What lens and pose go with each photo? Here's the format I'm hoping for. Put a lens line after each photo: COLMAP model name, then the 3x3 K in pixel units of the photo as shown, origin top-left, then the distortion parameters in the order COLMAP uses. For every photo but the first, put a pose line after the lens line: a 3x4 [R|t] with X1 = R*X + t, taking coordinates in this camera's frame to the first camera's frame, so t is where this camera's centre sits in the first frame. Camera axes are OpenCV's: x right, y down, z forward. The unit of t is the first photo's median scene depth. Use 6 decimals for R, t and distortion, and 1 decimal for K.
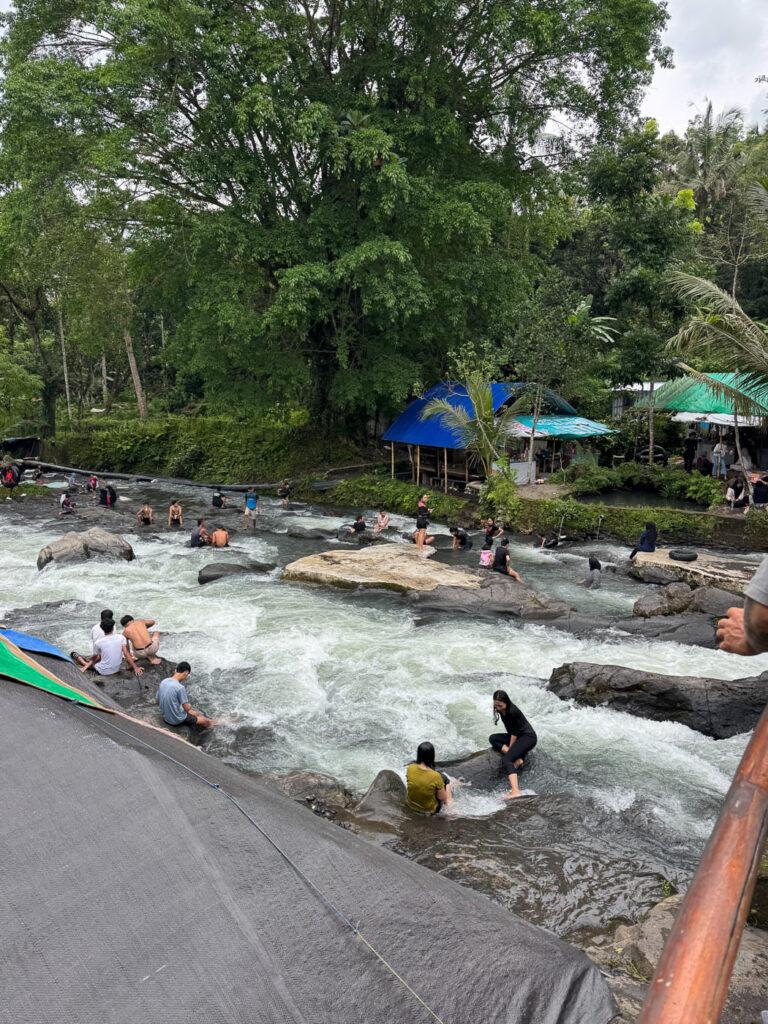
lens RADIAL K [[735.1, 0, 382.3], [0, 735.1, 526.7], [0, 0, 1]] dist [0.053287, -0.054261]
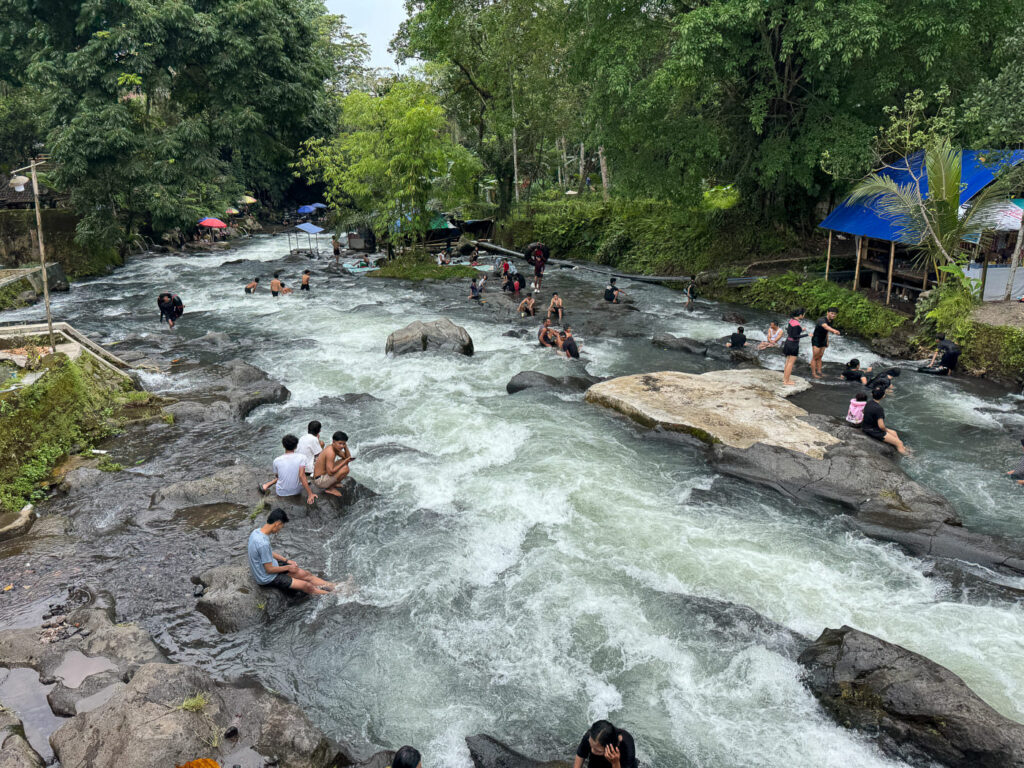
lens RADIAL K [[735.1, 0, 501.6], [0, 735.1, 377.0], [0, 0, 1]] dist [0.053287, -0.054261]
pose [[0.868693, 0.115978, -0.481582, 0.130634], [-0.071327, 0.991360, 0.110083, -0.029679], [0.490188, -0.061279, 0.869460, 0.167978]]
